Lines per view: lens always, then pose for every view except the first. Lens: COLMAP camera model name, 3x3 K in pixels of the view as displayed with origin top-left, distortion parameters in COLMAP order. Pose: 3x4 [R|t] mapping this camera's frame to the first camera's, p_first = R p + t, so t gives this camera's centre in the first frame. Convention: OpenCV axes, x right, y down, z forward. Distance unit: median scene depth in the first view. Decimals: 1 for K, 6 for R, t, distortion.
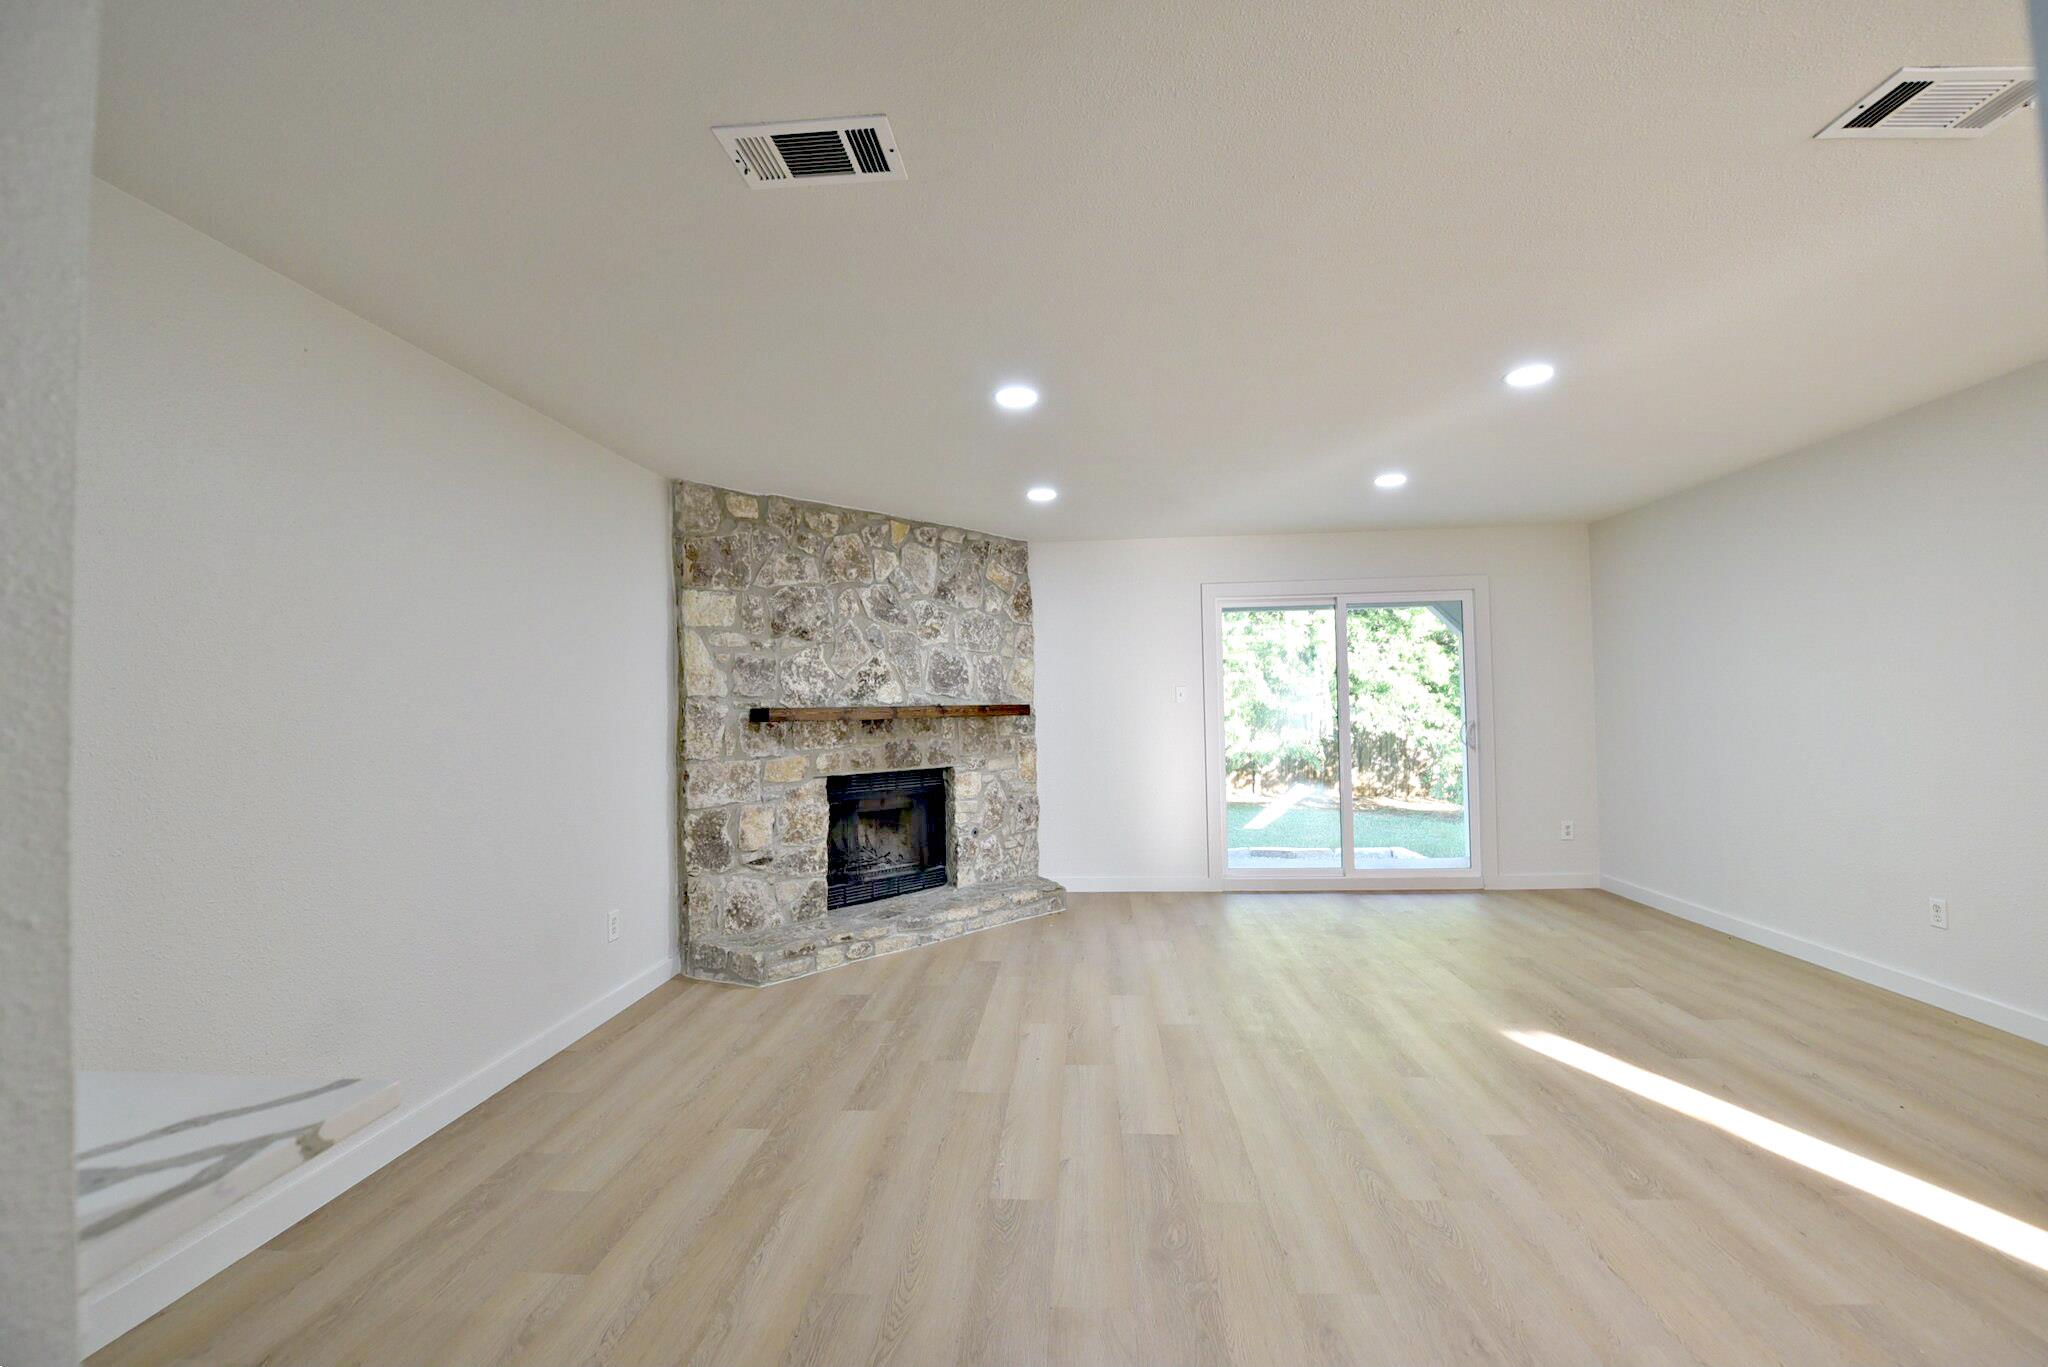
lens RADIAL K [[845.9, 0, 1024.0], [0, 845.9, 683.5], [0, 0, 1]] dist [-0.015060, -0.000243]
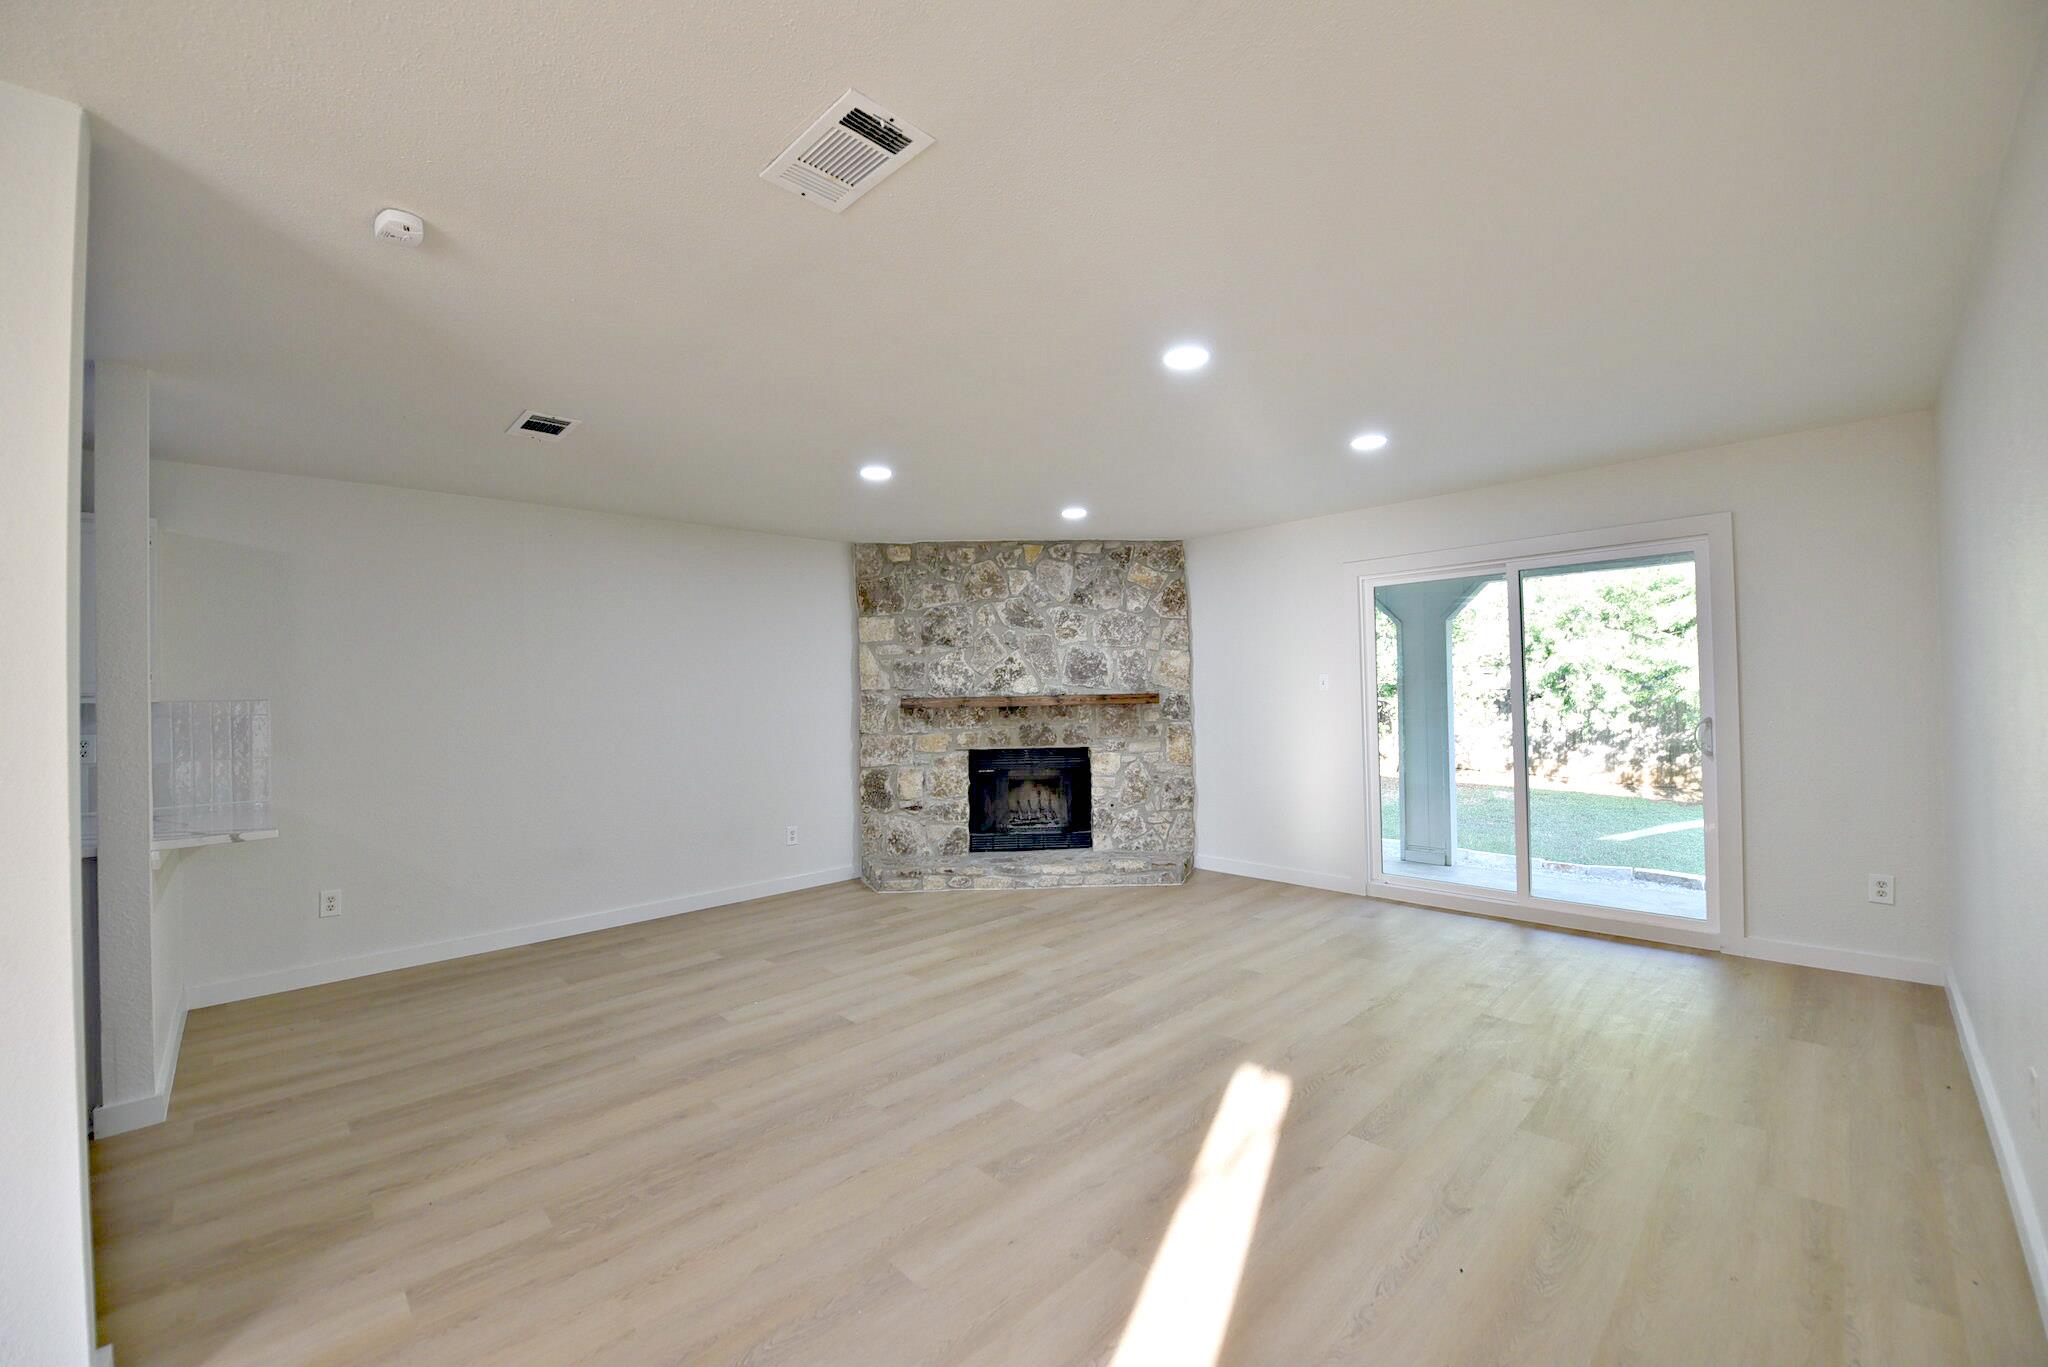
lens RADIAL K [[810.5, 0, 1024.0], [0, 810.5, 683.5], [0, 0, 1]] dist [-0.013707, -0.000025]
pose [[0.744288, -0.006074, -0.667831, 0.646867], [0.025358, 0.999495, 0.019170, -0.014002], [0.667377, -0.031203, 0.744066, 0.120658]]
